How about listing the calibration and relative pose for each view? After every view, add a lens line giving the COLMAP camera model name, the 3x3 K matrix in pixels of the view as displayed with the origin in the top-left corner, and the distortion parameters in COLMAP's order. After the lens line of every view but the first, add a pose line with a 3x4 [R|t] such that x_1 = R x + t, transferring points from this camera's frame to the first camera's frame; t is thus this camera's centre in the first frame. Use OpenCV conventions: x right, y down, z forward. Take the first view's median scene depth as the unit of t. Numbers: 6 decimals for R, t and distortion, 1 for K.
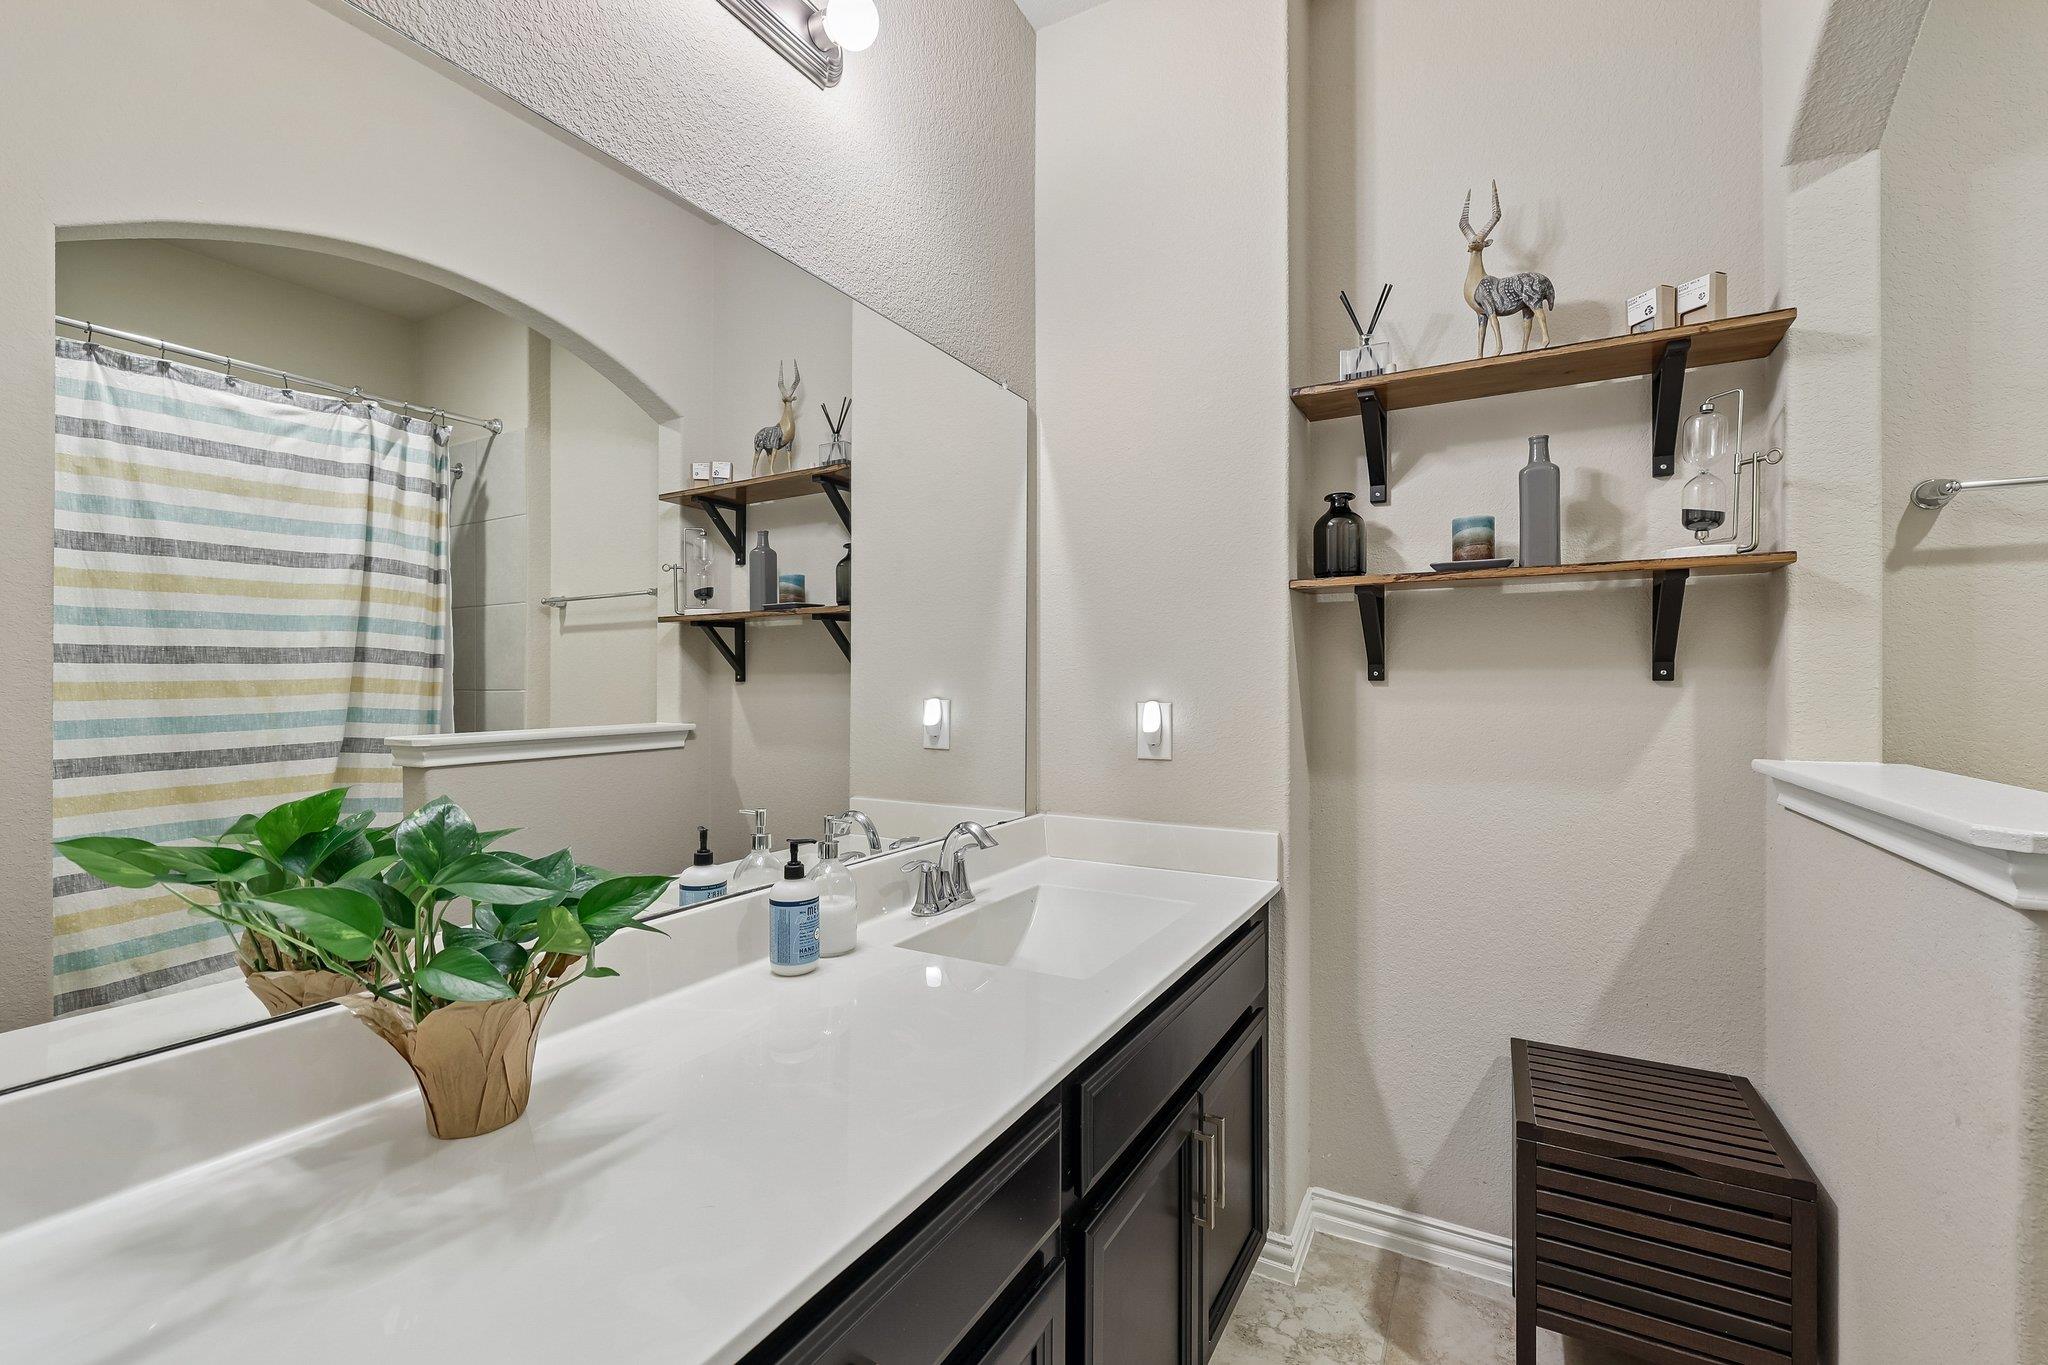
lens RADIAL K [[861.2, 0, 1028.6], [0, 861.2, 679.3], [0, 0, 1]] dist [-0.000304, 0.000589]
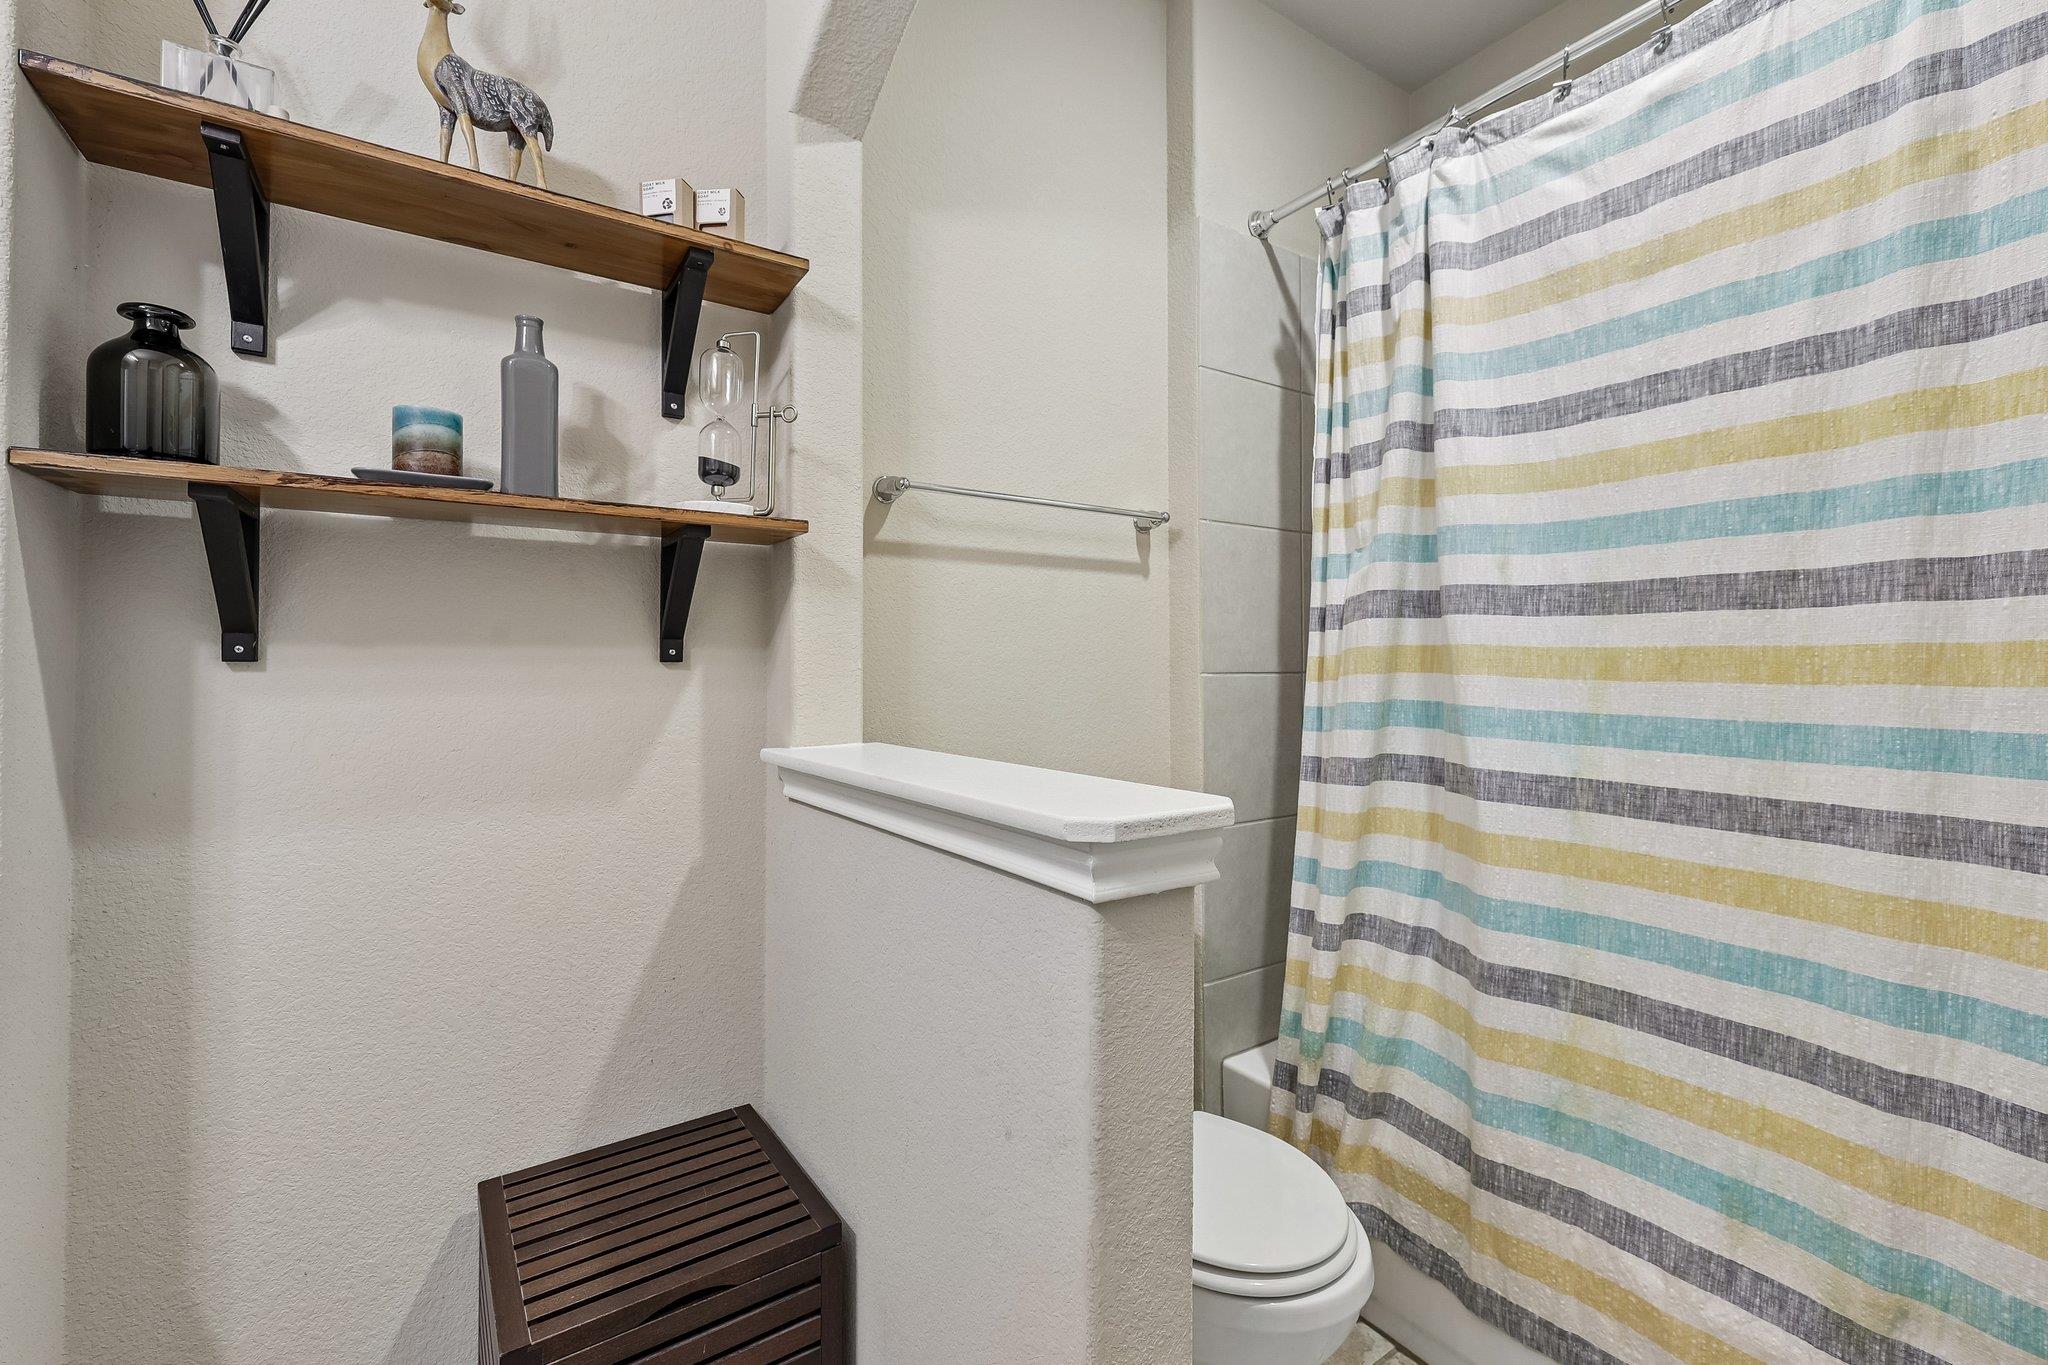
lens RADIAL K [[858.1, 0, 1025.7], [0, 858.1, 651.2], [0, 0, 1]] dist [-0.001539, 0.000321]
pose [[0.444547, 0.016342, 0.895607, 0.145984], [0.001891, 0.999814, -0.019183, 0.007714], [-0.895754, 0.010222, 0.444433, 0.324006]]
